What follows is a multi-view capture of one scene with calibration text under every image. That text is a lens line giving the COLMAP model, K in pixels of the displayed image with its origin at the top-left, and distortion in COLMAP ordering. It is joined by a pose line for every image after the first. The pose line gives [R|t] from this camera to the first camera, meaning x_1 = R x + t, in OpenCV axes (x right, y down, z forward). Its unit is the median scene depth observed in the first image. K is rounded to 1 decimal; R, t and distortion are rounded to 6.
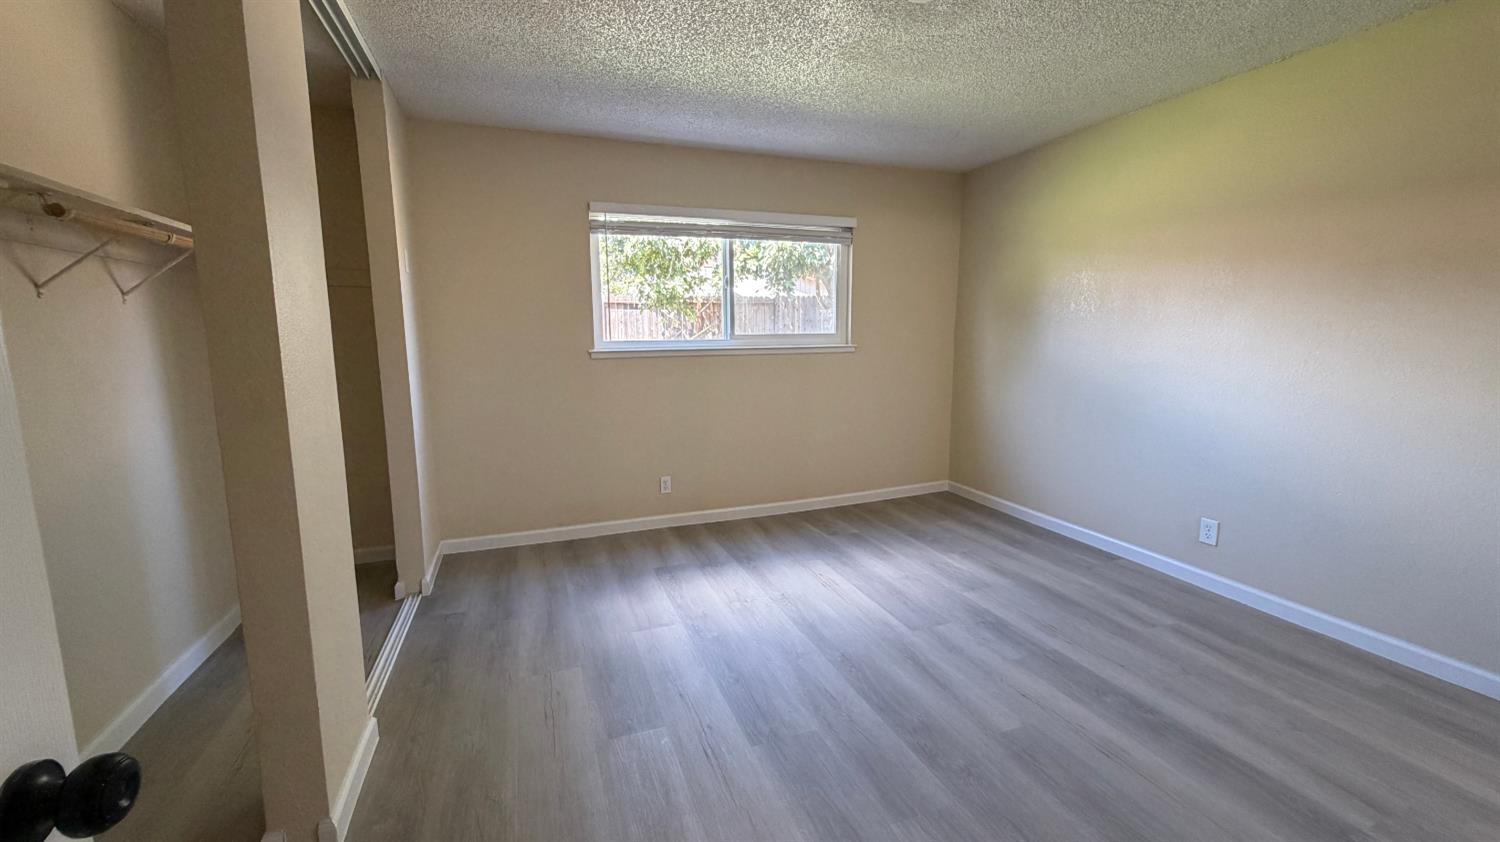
lens RADIAL K [[598.9, 0, 745.1], [0, 598.9, 423.5], [0, 0, 1]] dist [0.003283, 0.000378]
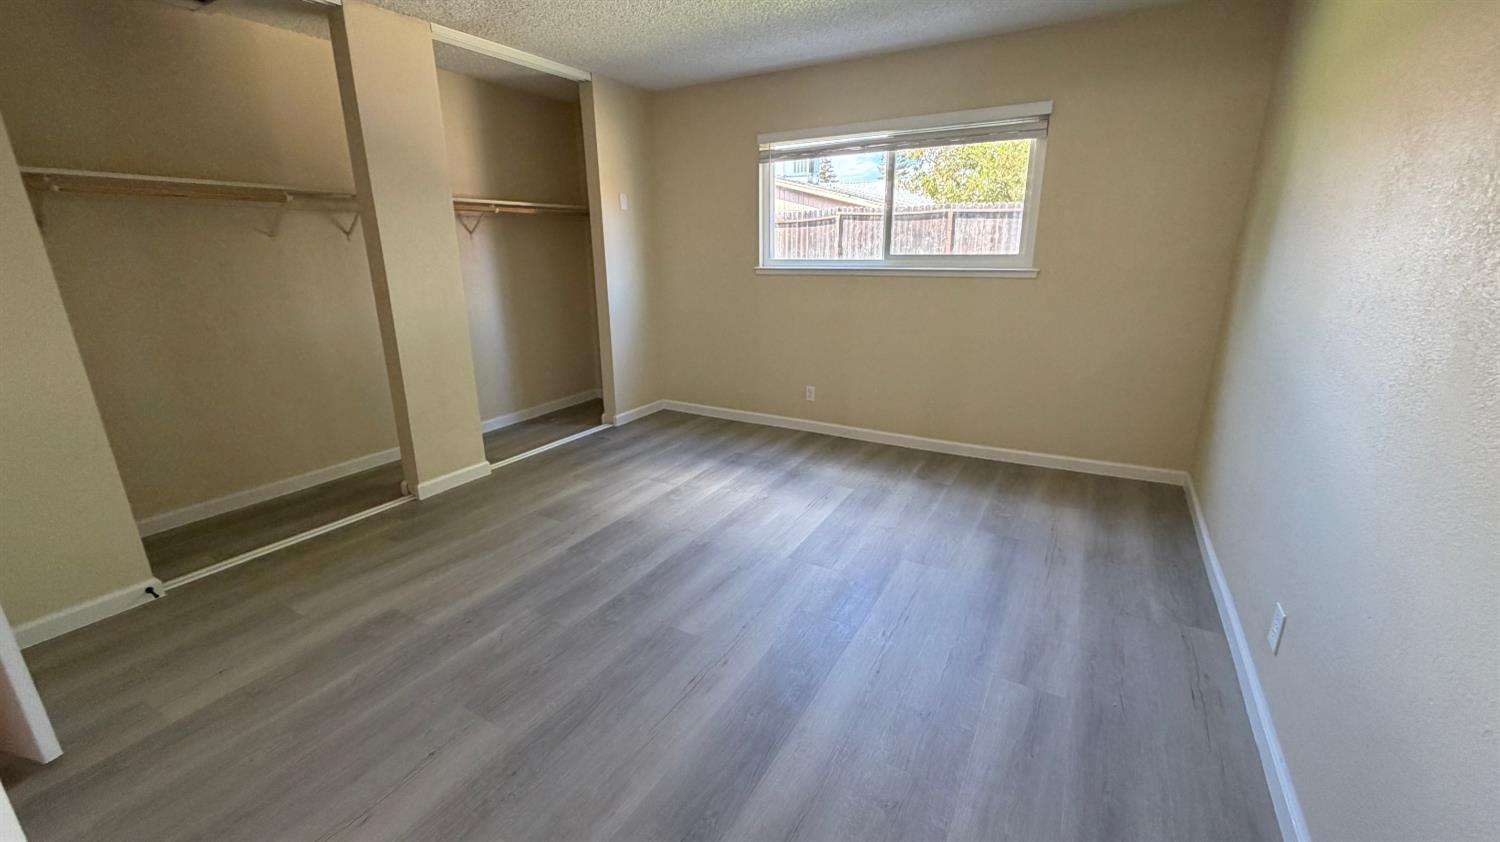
lens RADIAL K [[598.9, 0, 742.5], [0, 598.9, 419.7], [0, 0, 1]] dist [0.003283, 0.000378]
pose [[0.631836, 0.217244, -0.744035, 0.653763], [-0.113232, 0.975491, 0.188668, -0.047024], [0.766787, -0.034958, 0.640949, 0.202914]]
